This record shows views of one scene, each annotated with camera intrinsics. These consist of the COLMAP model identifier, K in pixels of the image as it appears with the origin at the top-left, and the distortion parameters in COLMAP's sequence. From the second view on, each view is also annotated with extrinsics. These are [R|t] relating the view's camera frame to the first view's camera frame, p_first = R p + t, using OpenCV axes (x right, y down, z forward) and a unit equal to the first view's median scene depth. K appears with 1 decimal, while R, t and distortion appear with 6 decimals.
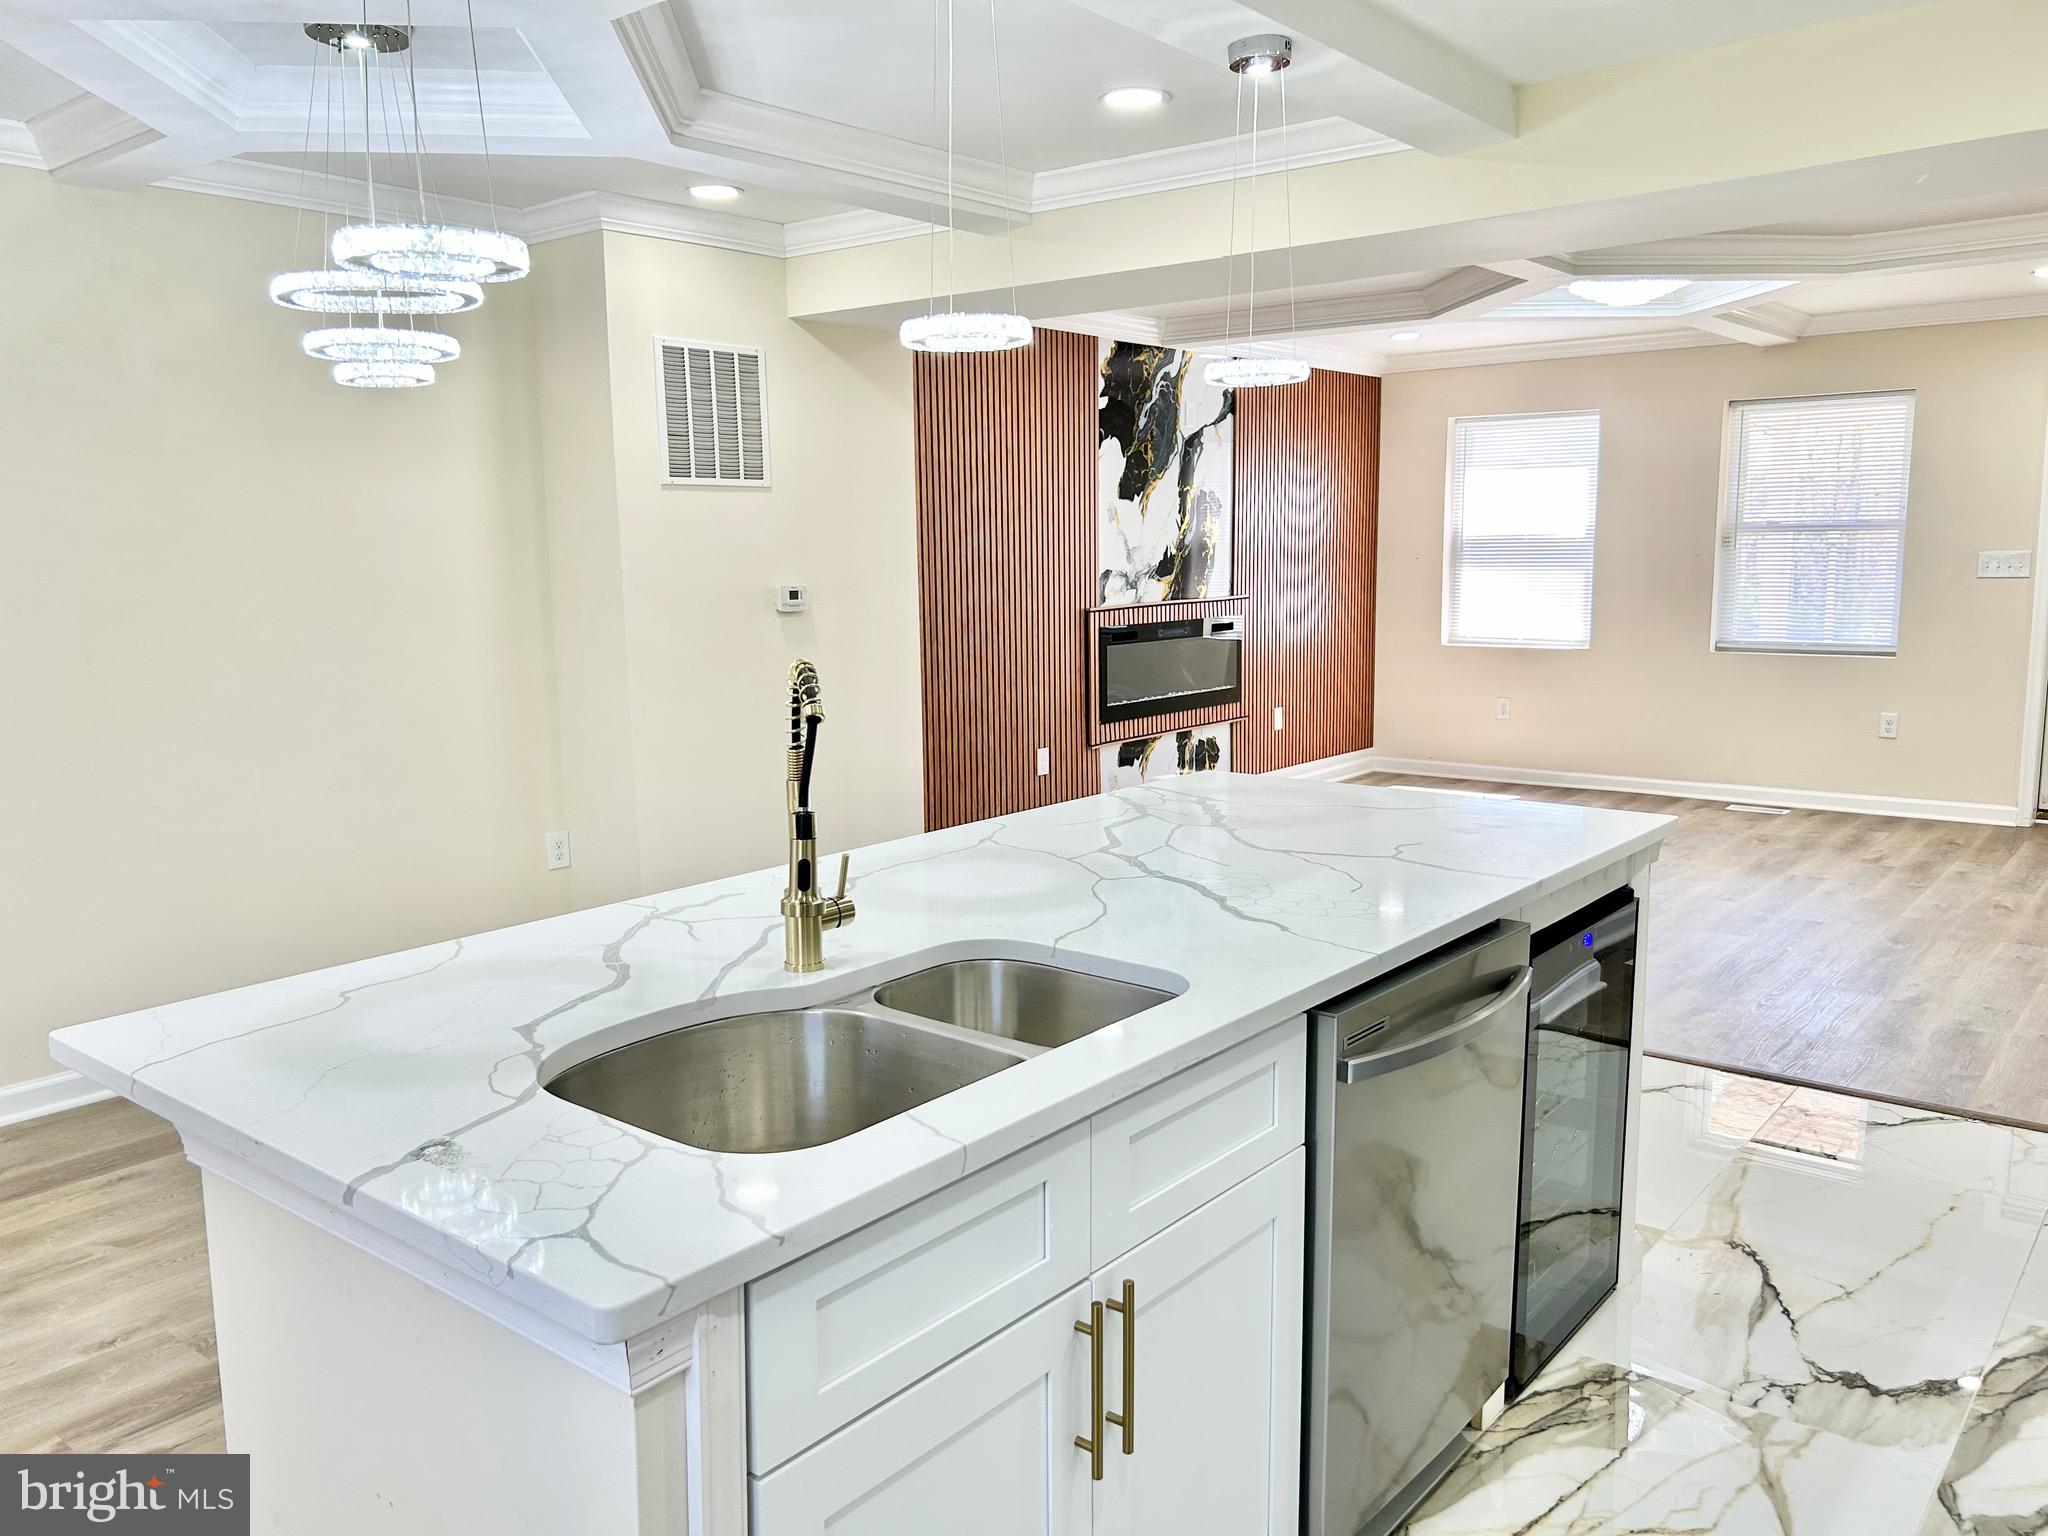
lens RADIAL K [[1527.8, 0, 1019.8], [0, 1527.8, 807.4], [0, 0, 1]] dist [0.096710, -0.117530]
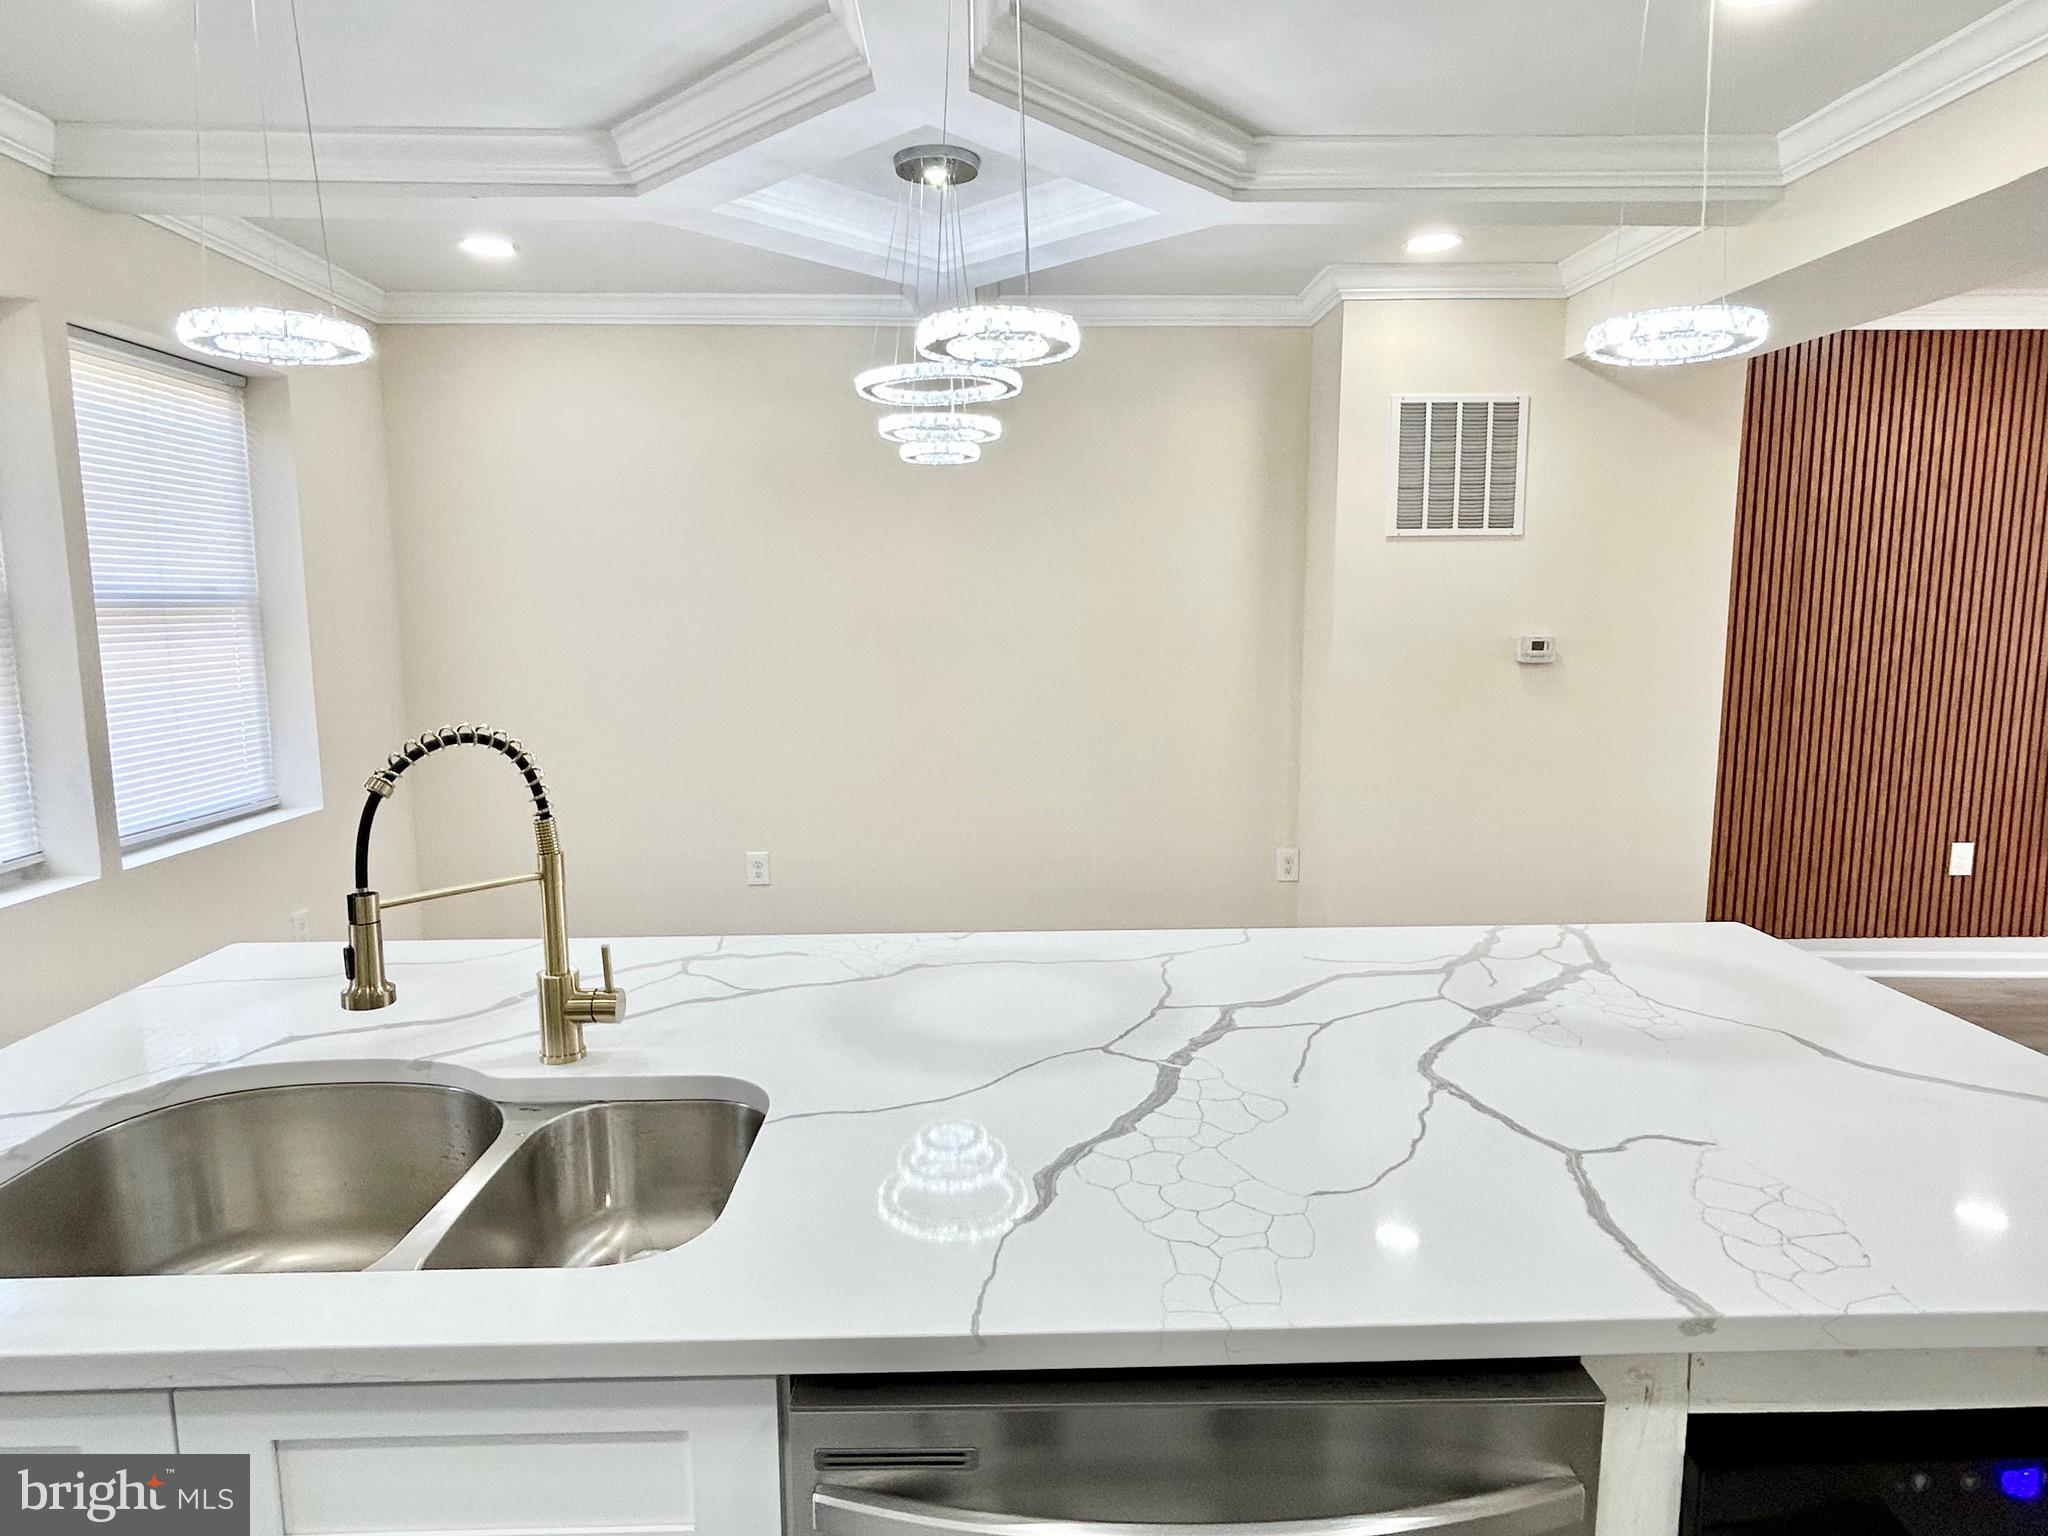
lens RADIAL K [[1192.2, 0, 1015.6], [0, 1192.2, 767.7], [0, 0, 1]] dist [-0.000773, 0.000000]
pose [[0.653125, 0.114487, -0.748546, 0.152777], [-0.130334, 0.990749, 0.037812, -0.035766], [0.745950, 0.072865, 0.662004, 0.198274]]
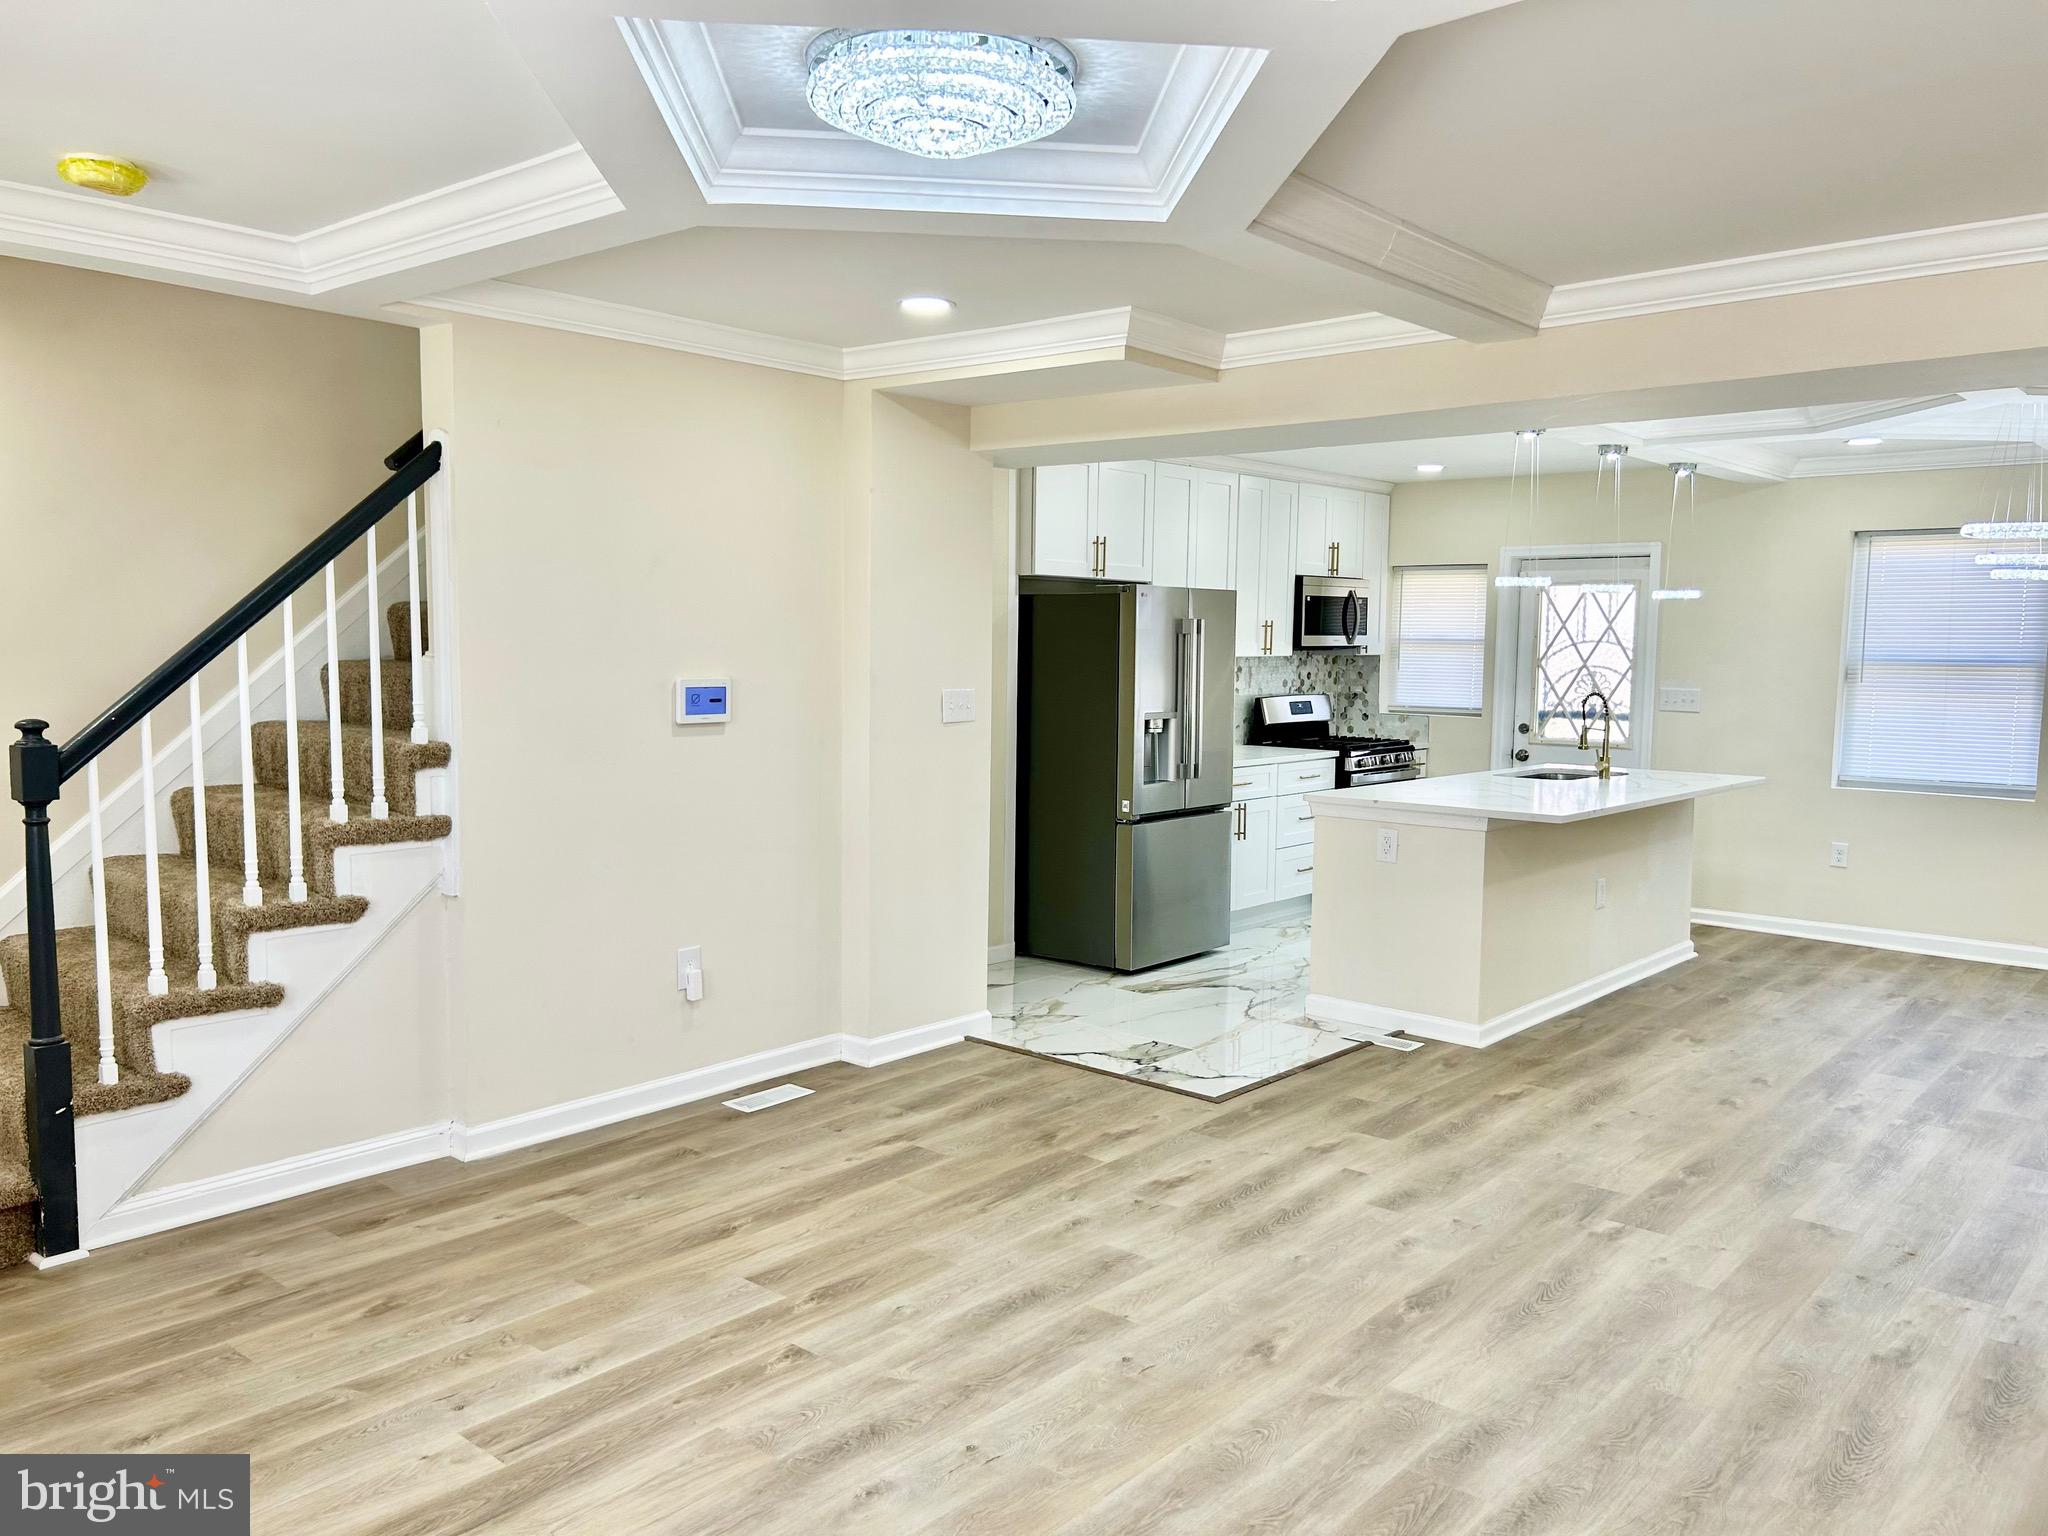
lens RADIAL K [[1550.0, 0, 1023.5], [0, 1550.0, 772.6], [0, 0, 1]] dist [0.064617, -0.071113]
pose [[-0.999730, -0.001749, 0.023154, 0.312800], [0.004202, 0.967064, 0.254500, -0.233006], [-0.022837, 0.254528, -0.966796, 1.259200]]
